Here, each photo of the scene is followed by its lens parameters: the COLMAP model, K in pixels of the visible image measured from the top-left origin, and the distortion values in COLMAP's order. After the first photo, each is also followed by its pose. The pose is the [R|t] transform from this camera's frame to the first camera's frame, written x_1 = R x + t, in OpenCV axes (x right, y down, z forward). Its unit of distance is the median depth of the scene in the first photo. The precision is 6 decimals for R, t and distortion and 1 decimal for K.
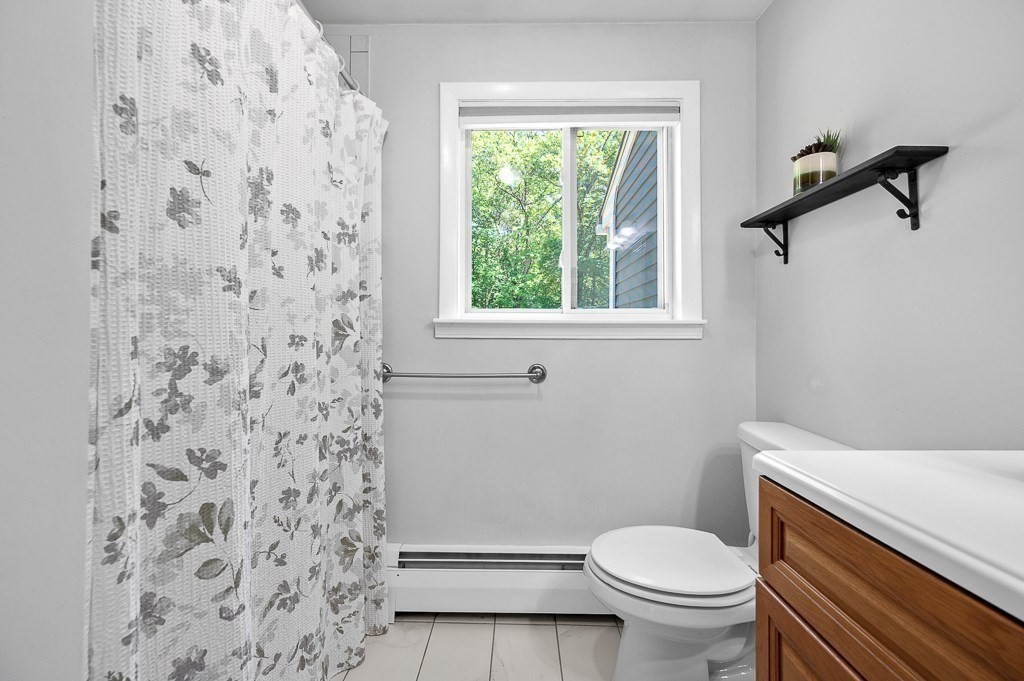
lens RADIAL K [[406.2, 0, 513.5], [0, 406.2, 333.3], [0, 0, 1]] dist [-0.000093, 0.000386]
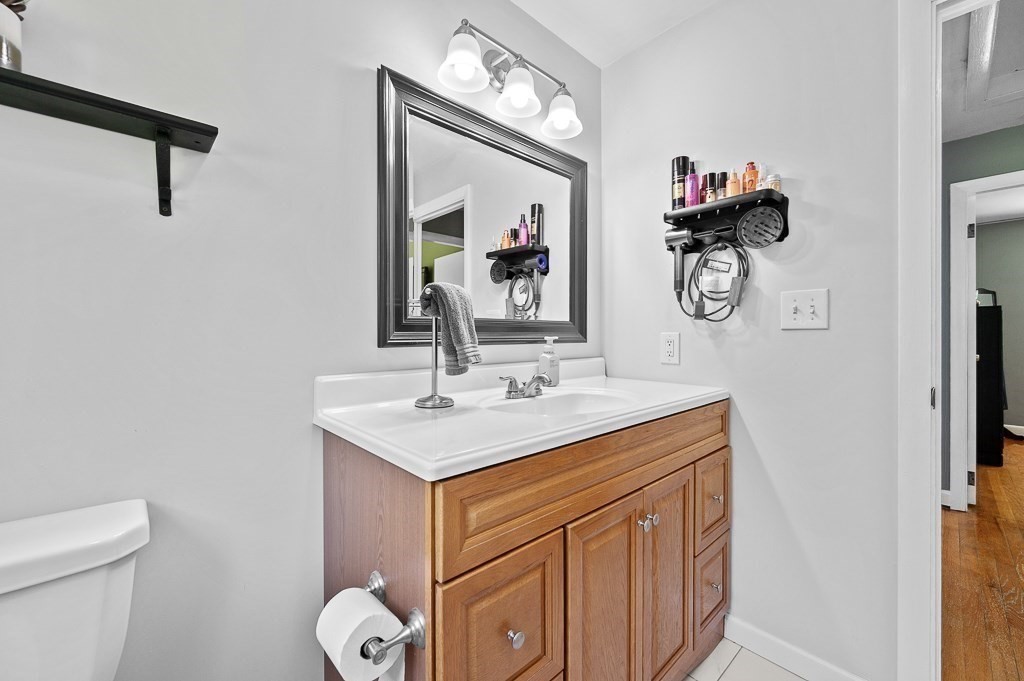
lens RADIAL K [[406.2, 0, 508.8], [0, 406.2, 335.1], [0, 0, 1]] dist [-0.000093, 0.000386]
pose [[-0.685776, -0.007719, 0.727771, -0.088732], [-0.008128, 0.999963, 0.002947, -0.003757], [-0.727767, -0.003895, -0.685814, 0.651725]]
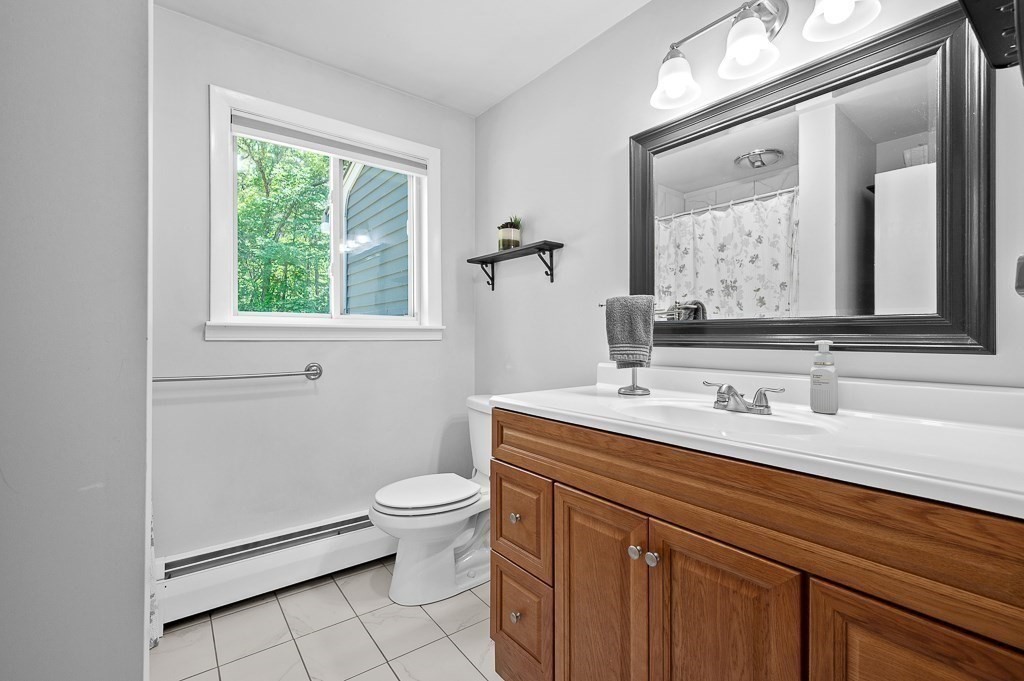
lens RADIAL K [[457.6, 0, 505.4], [0, 457.6, 339.2], [0, 0, 1]] dist [0.001717, 0.000110]
pose [[0.793330, -0.005161, 0.608770, -0.308389], [-0.002628, 0.999926, 0.011901, -0.008227], [-0.608787, -0.011041, 0.793257, -0.358277]]
